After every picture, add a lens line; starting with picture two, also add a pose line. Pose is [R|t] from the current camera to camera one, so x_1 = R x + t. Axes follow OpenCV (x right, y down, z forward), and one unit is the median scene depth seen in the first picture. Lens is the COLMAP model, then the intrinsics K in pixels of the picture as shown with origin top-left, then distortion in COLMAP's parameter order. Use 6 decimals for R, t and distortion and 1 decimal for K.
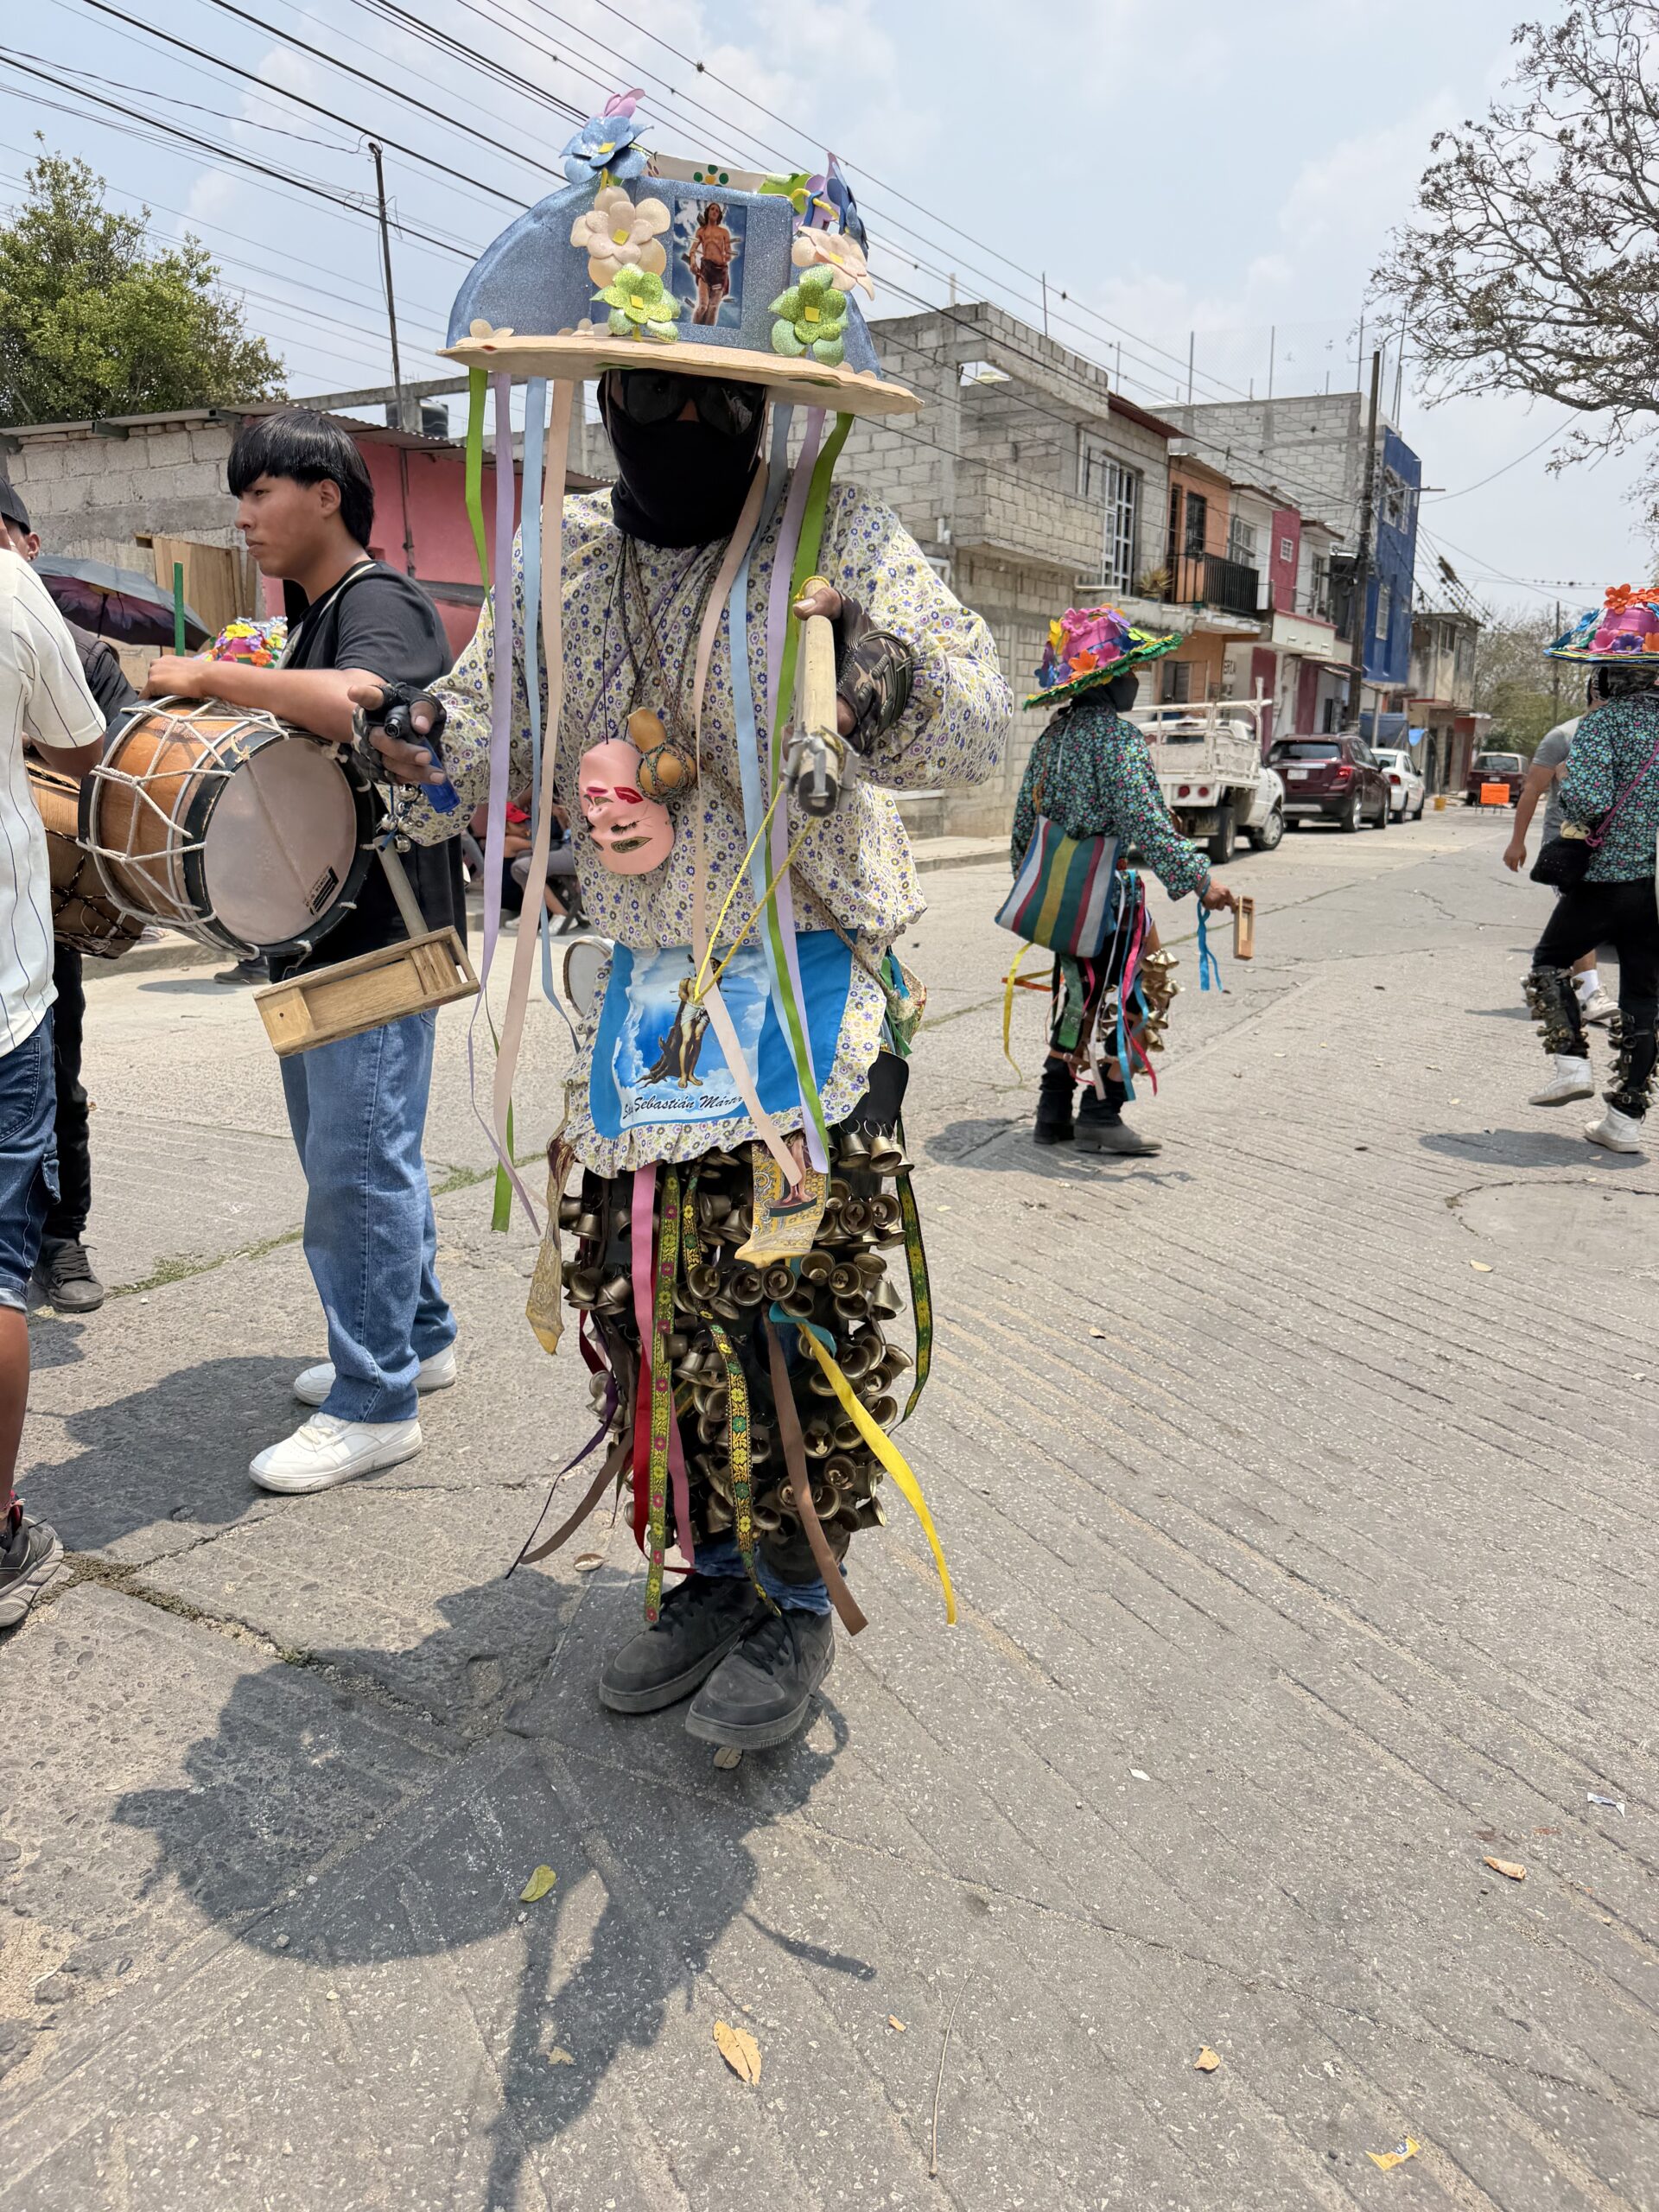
lens RADIAL K [[1573.3, 0, 829.5], [0, 1573.3, 1106.0], [0, 0, 1]] dist [-0.005474, -0.001915]
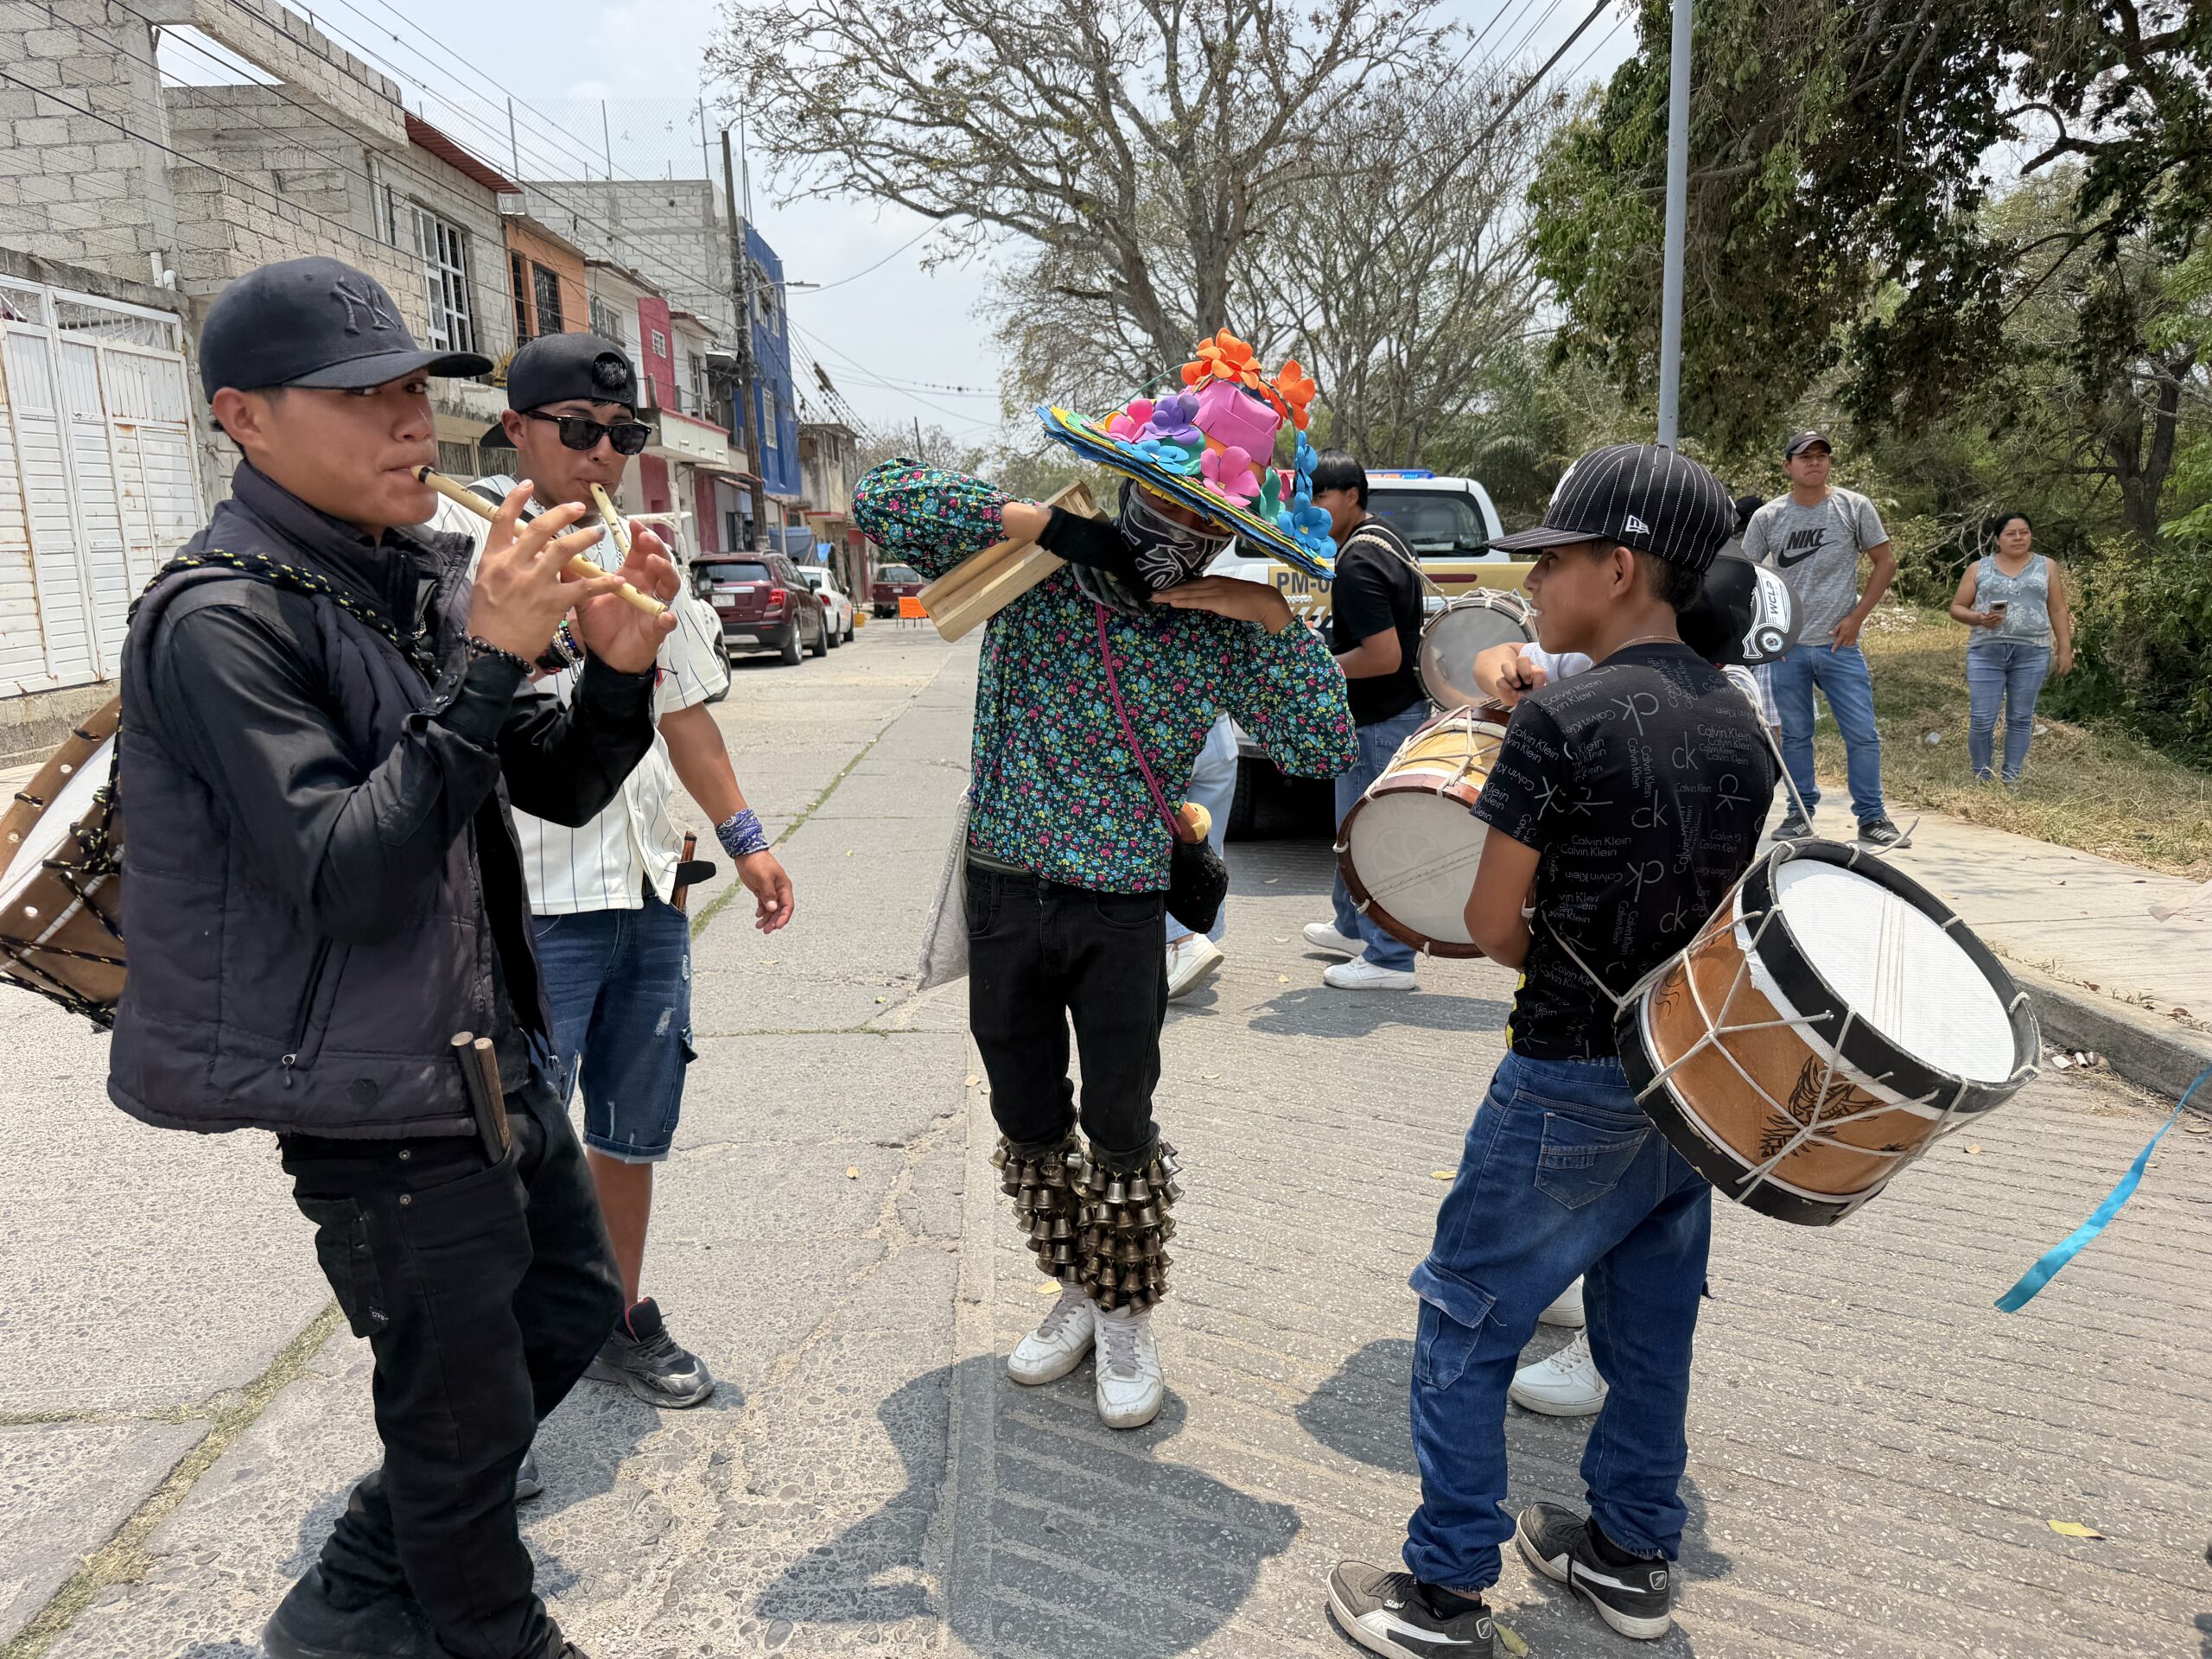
lens RADIAL K [[1607.5, 0, 1106.0], [0, 1607.5, 829.5], [0, 0, 1]] dist [-0.009612, -0.001984]
pose [[0.856260, -0.127111, 0.500662, 0.024355], [0.158369, 0.987173, -0.020222, -0.031755], [-0.491669, 0.096604, 0.865407, 0.133203]]
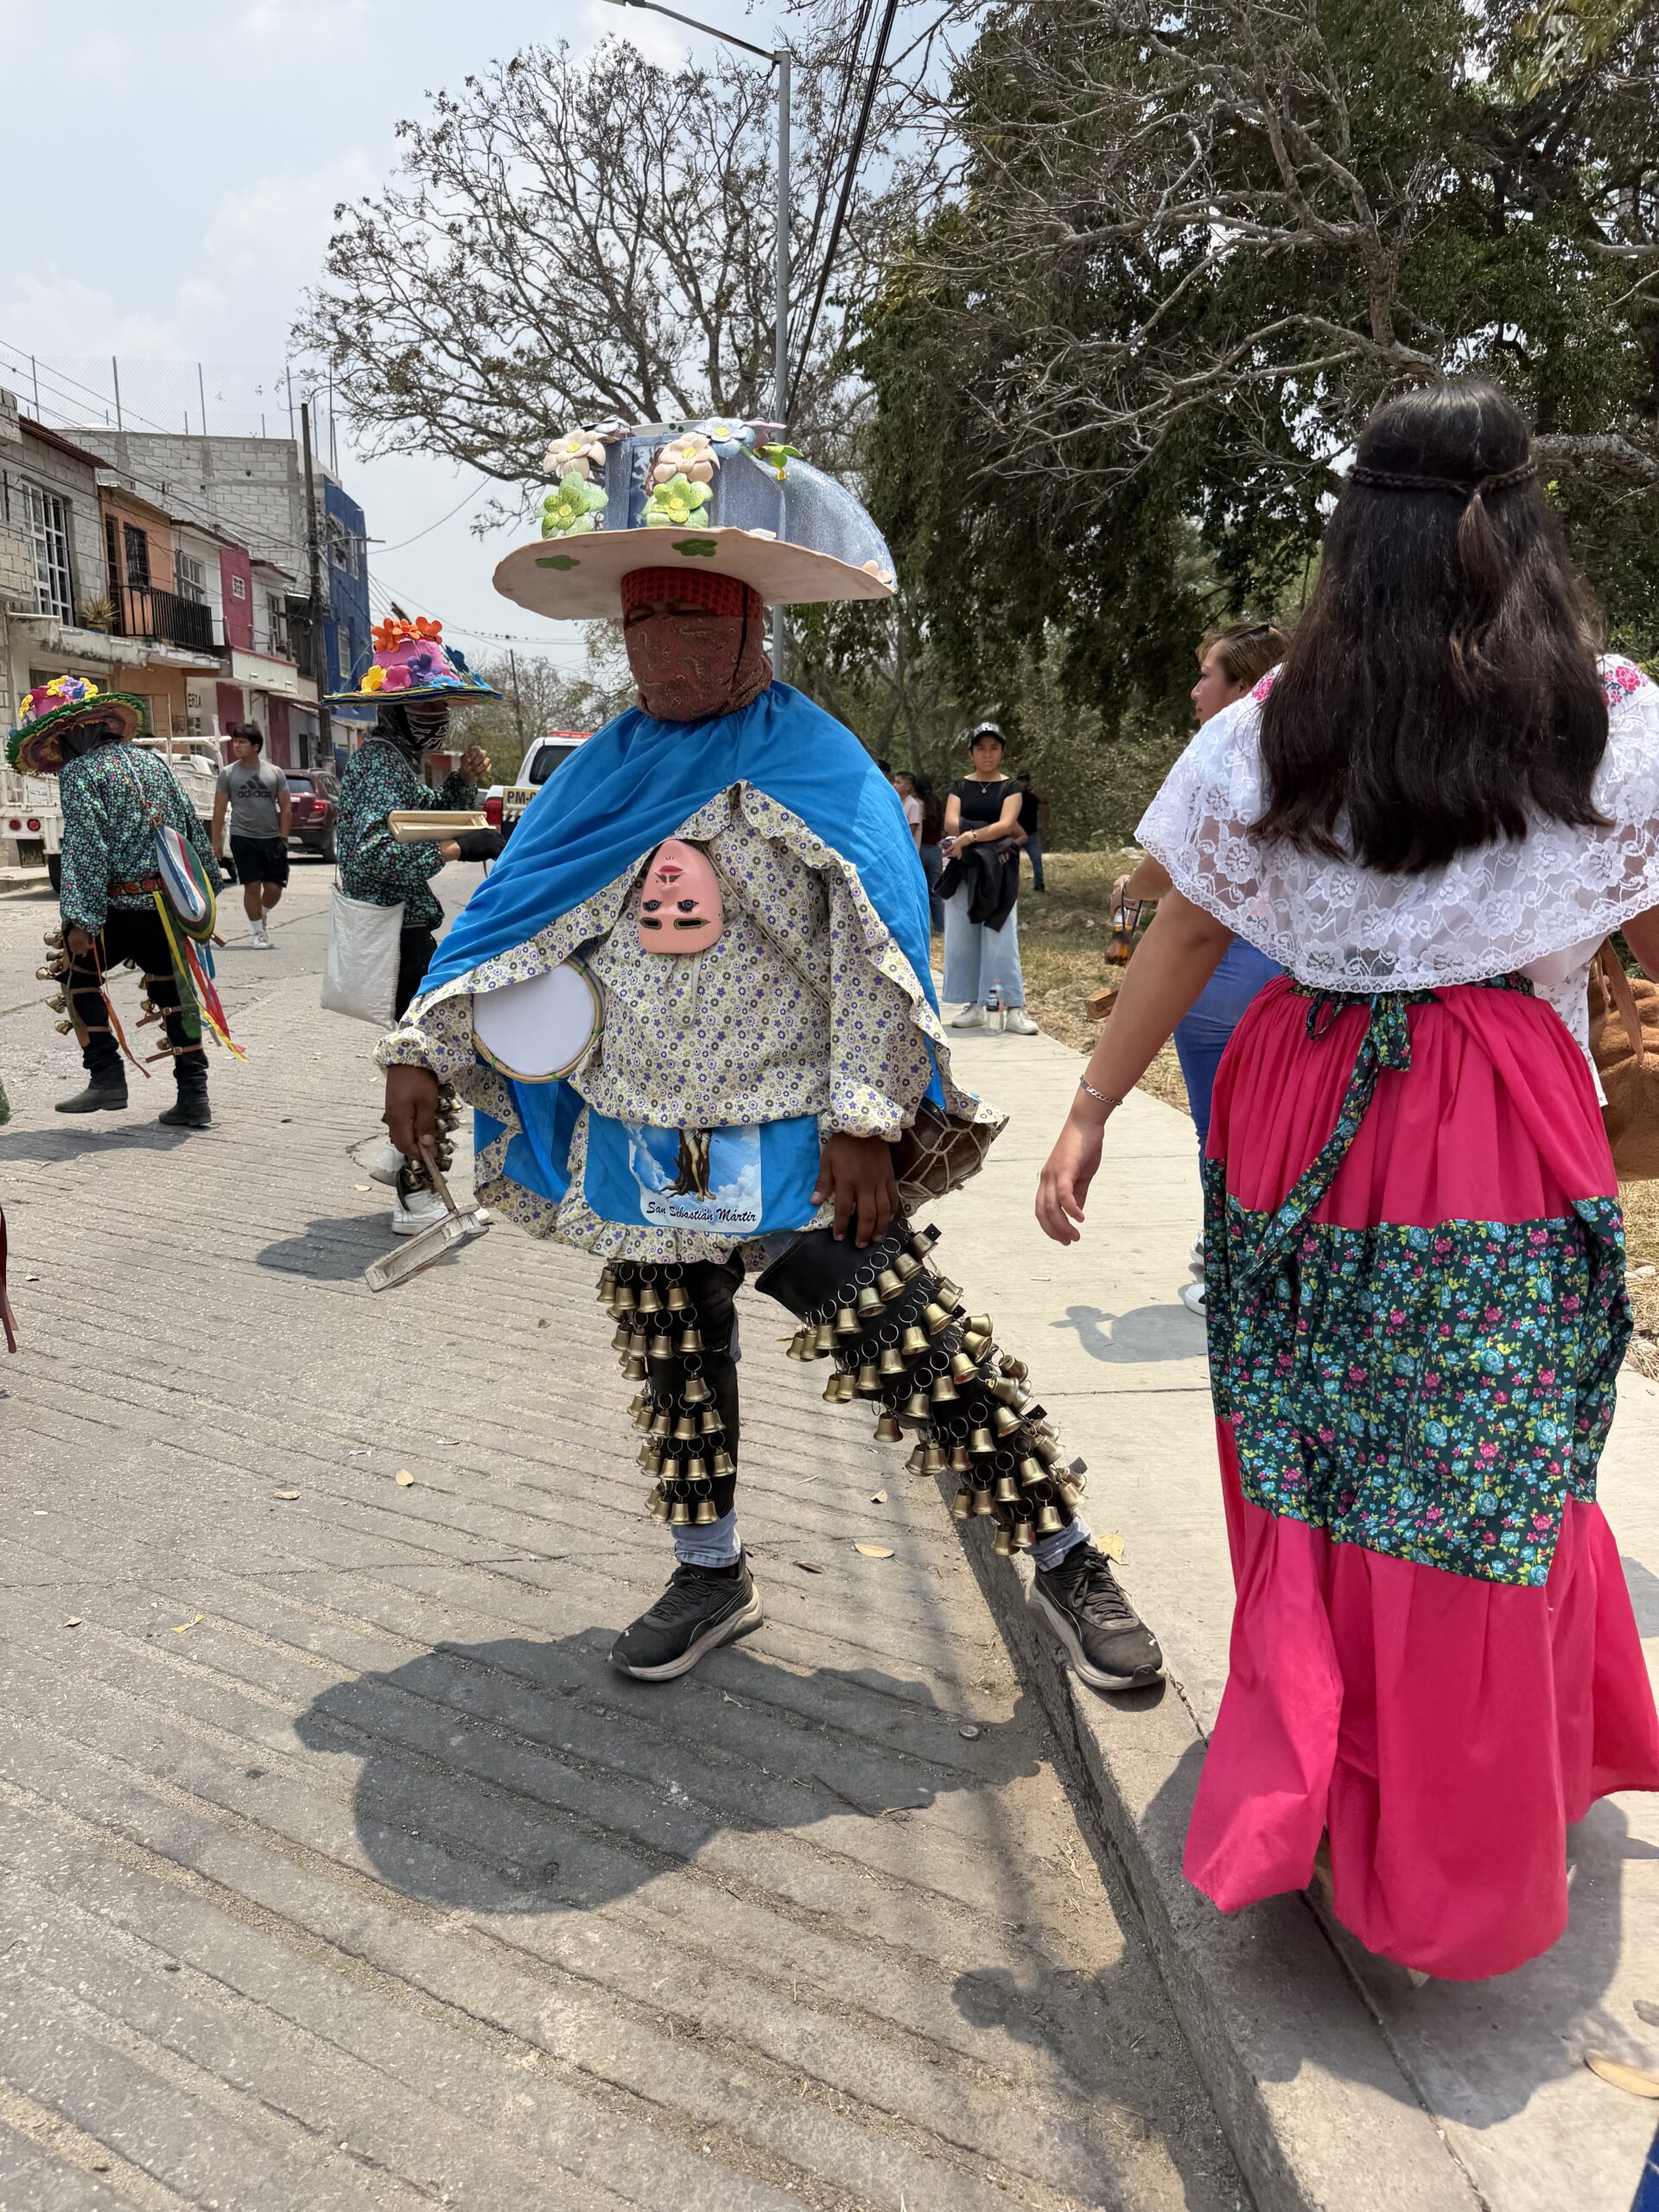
lens RADIAL K [[1573.3, 0, 829.5], [0, 1573.3, 1106.0], [0, 0, 1]] dist [-0.005474, -0.001915]
pose [[0.822615, -0.113784, 0.557098, 0.001197], [0.125704, 0.991922, 0.016980, 0.008417], [-0.554530, 0.056061, 0.830273, -0.033812]]
